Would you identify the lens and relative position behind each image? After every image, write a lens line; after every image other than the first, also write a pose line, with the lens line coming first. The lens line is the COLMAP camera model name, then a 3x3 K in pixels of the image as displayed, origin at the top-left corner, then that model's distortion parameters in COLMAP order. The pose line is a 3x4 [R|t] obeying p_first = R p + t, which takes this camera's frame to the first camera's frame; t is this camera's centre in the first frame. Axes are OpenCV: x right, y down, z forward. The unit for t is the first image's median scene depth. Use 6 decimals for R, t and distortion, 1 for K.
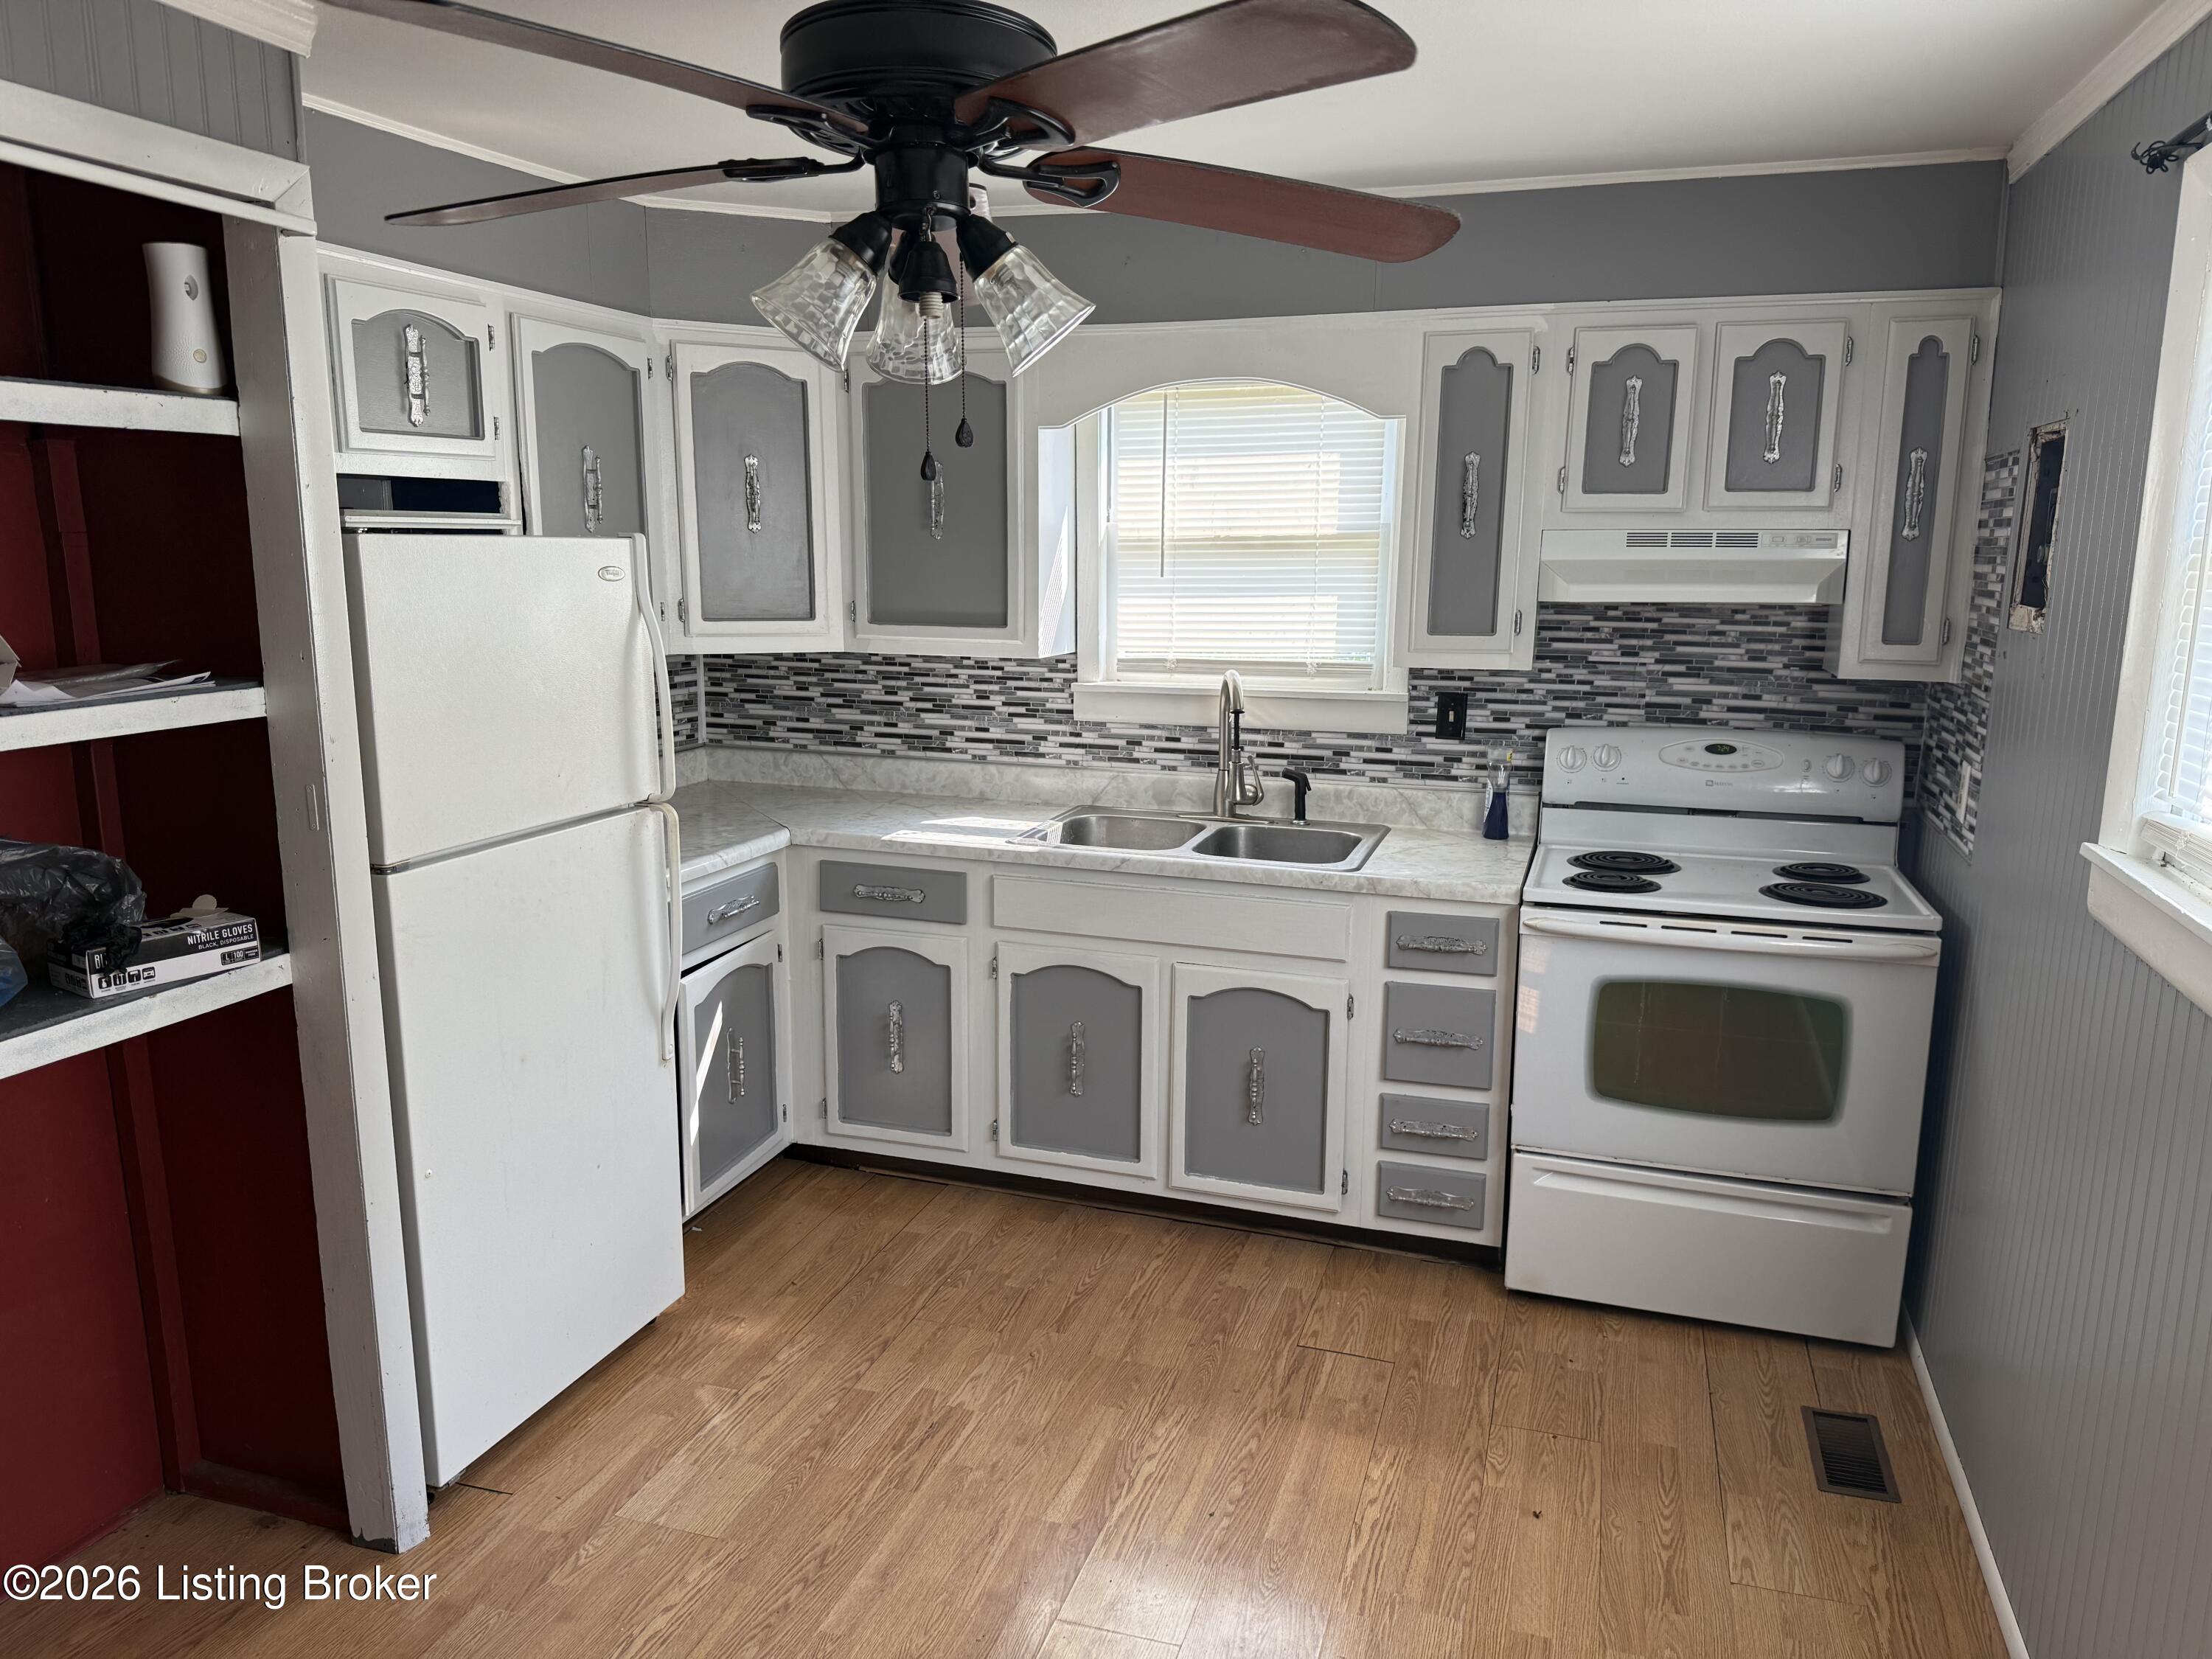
lens RADIAL K [[1557.1, 0, 1106.0], [0, 1557.1, 829.5], [0, 0, 1]] dist [0.105201, -0.144125]
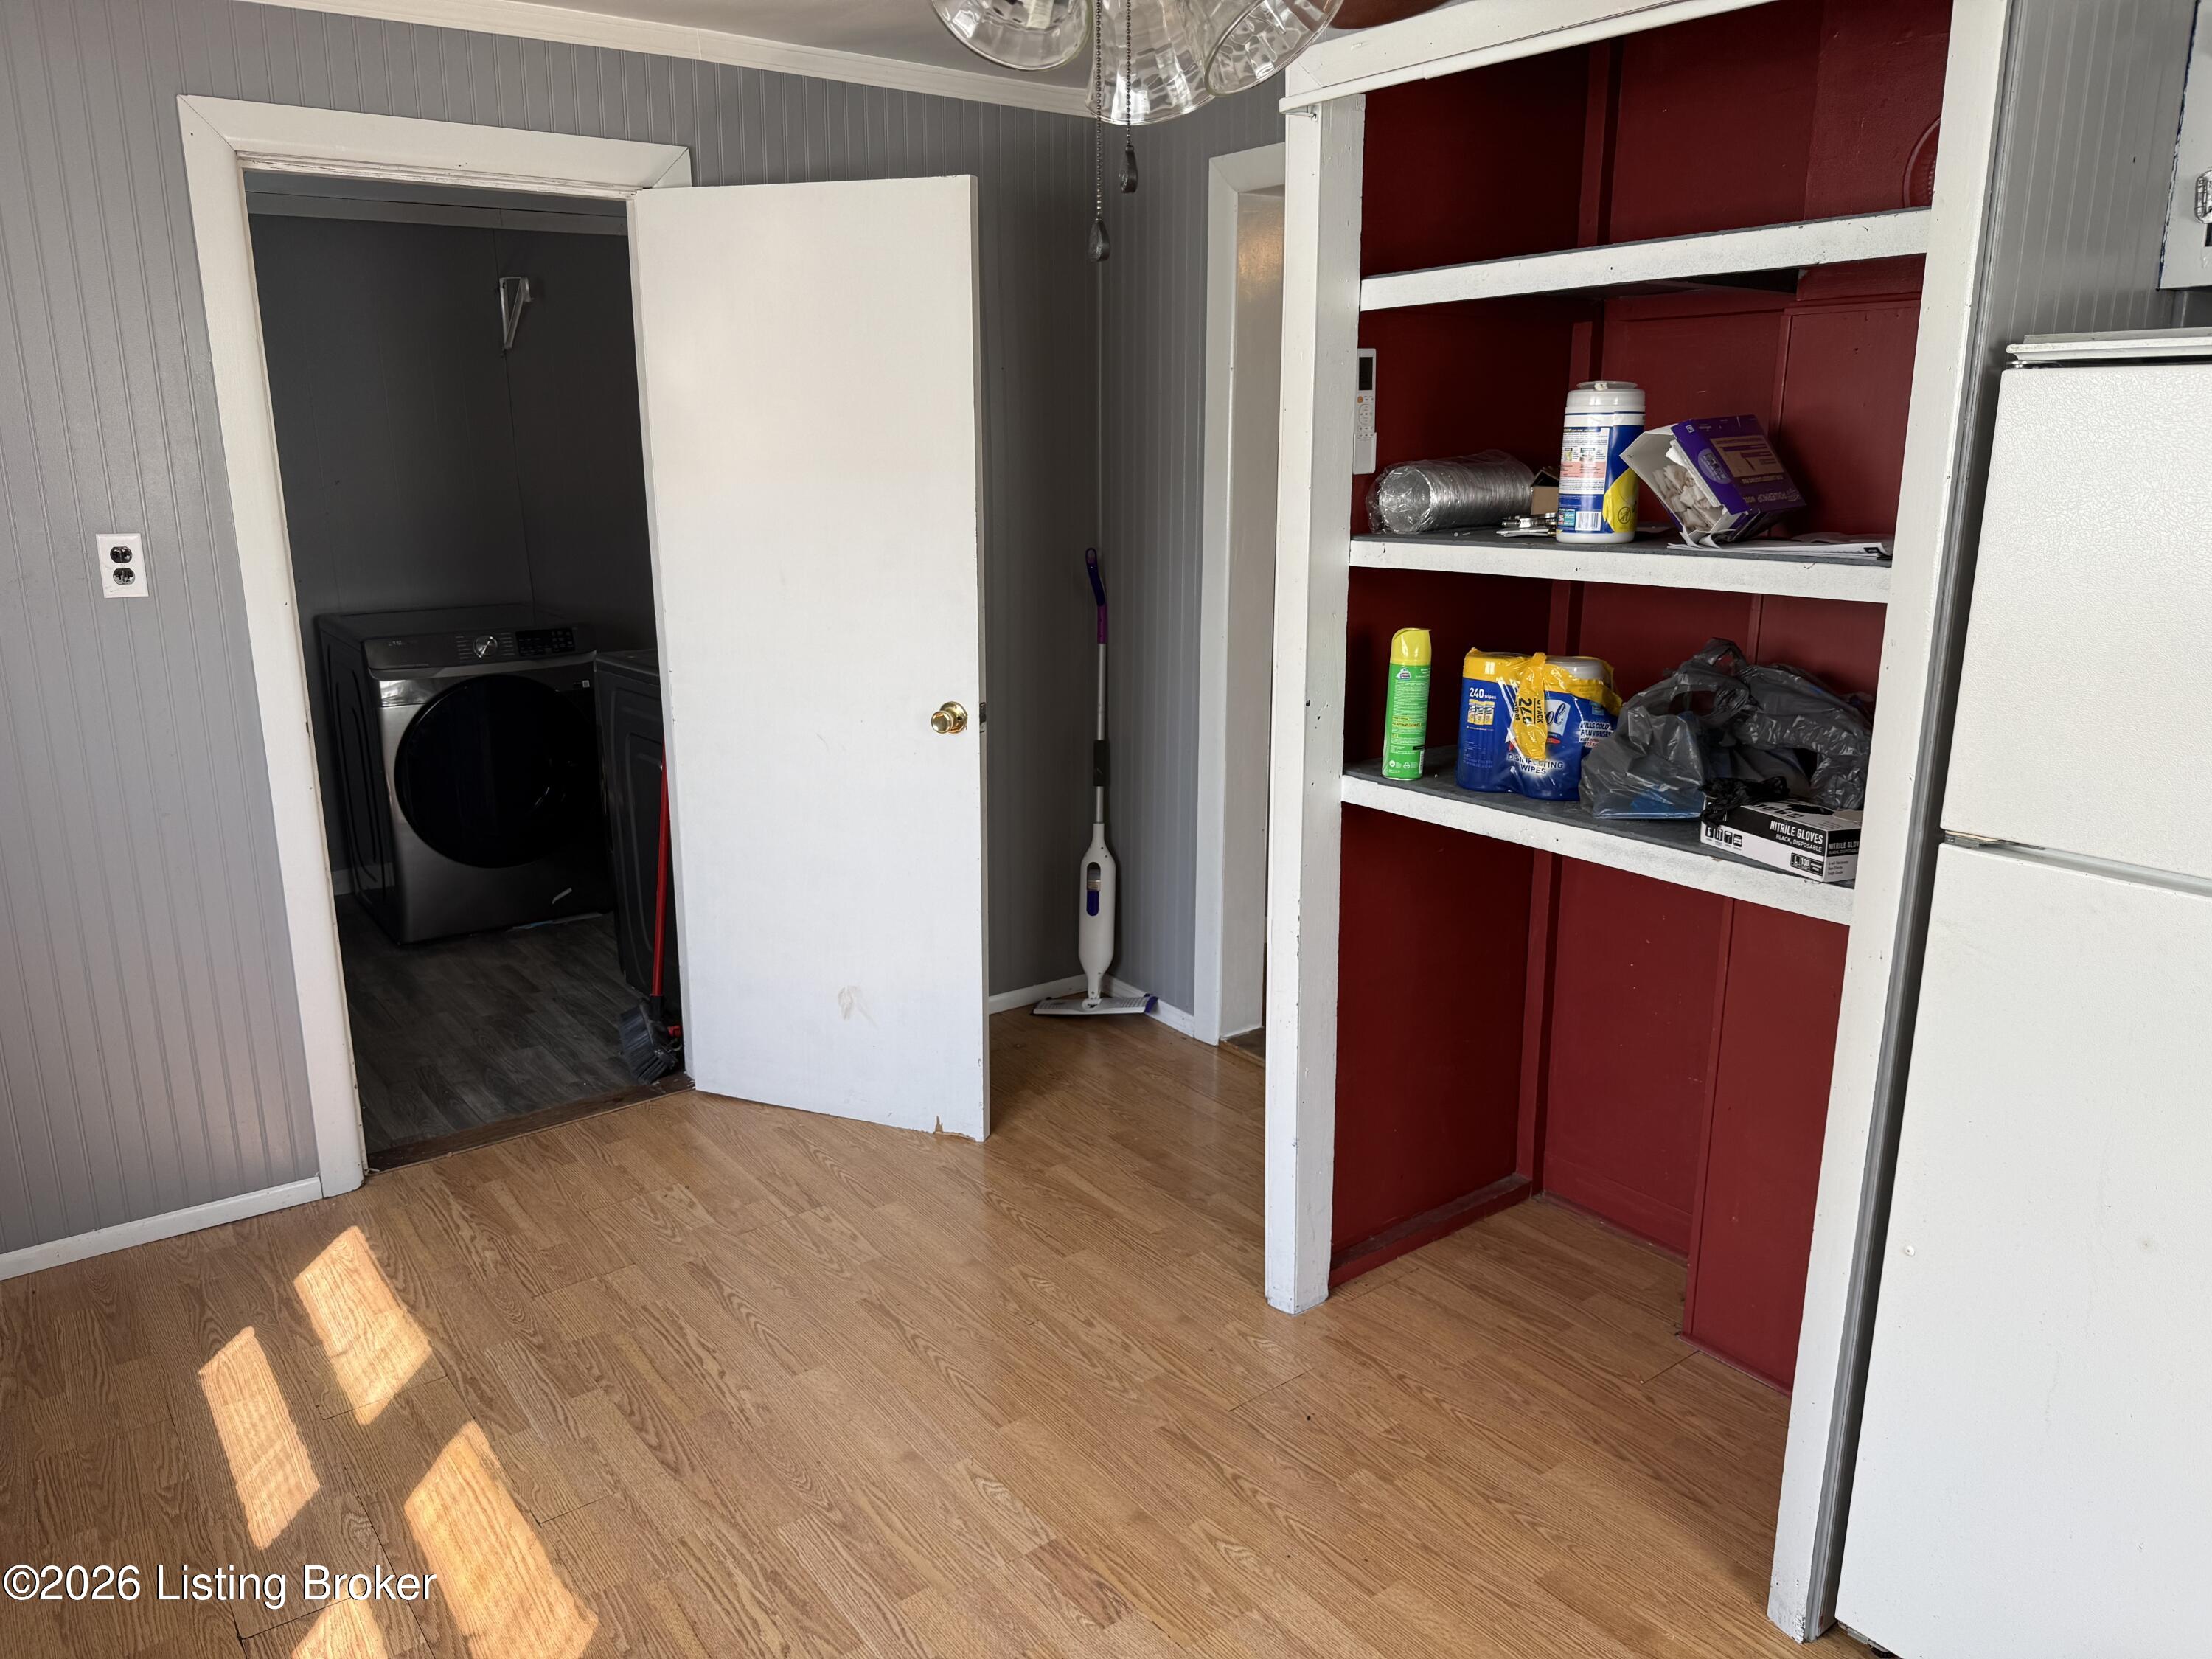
lens RADIAL K [[1572.4, 0, 1106.0], [0, 1572.4, 829.5], [0, 0, 1]] dist [-0.140578, 0.099113]
pose [[-0.571171, 0.193906, -0.797599, 0.357429], [-0.147574, 0.931605, 0.332165, -0.167324], [0.807457, 0.307427, -0.503490, 1.136478]]
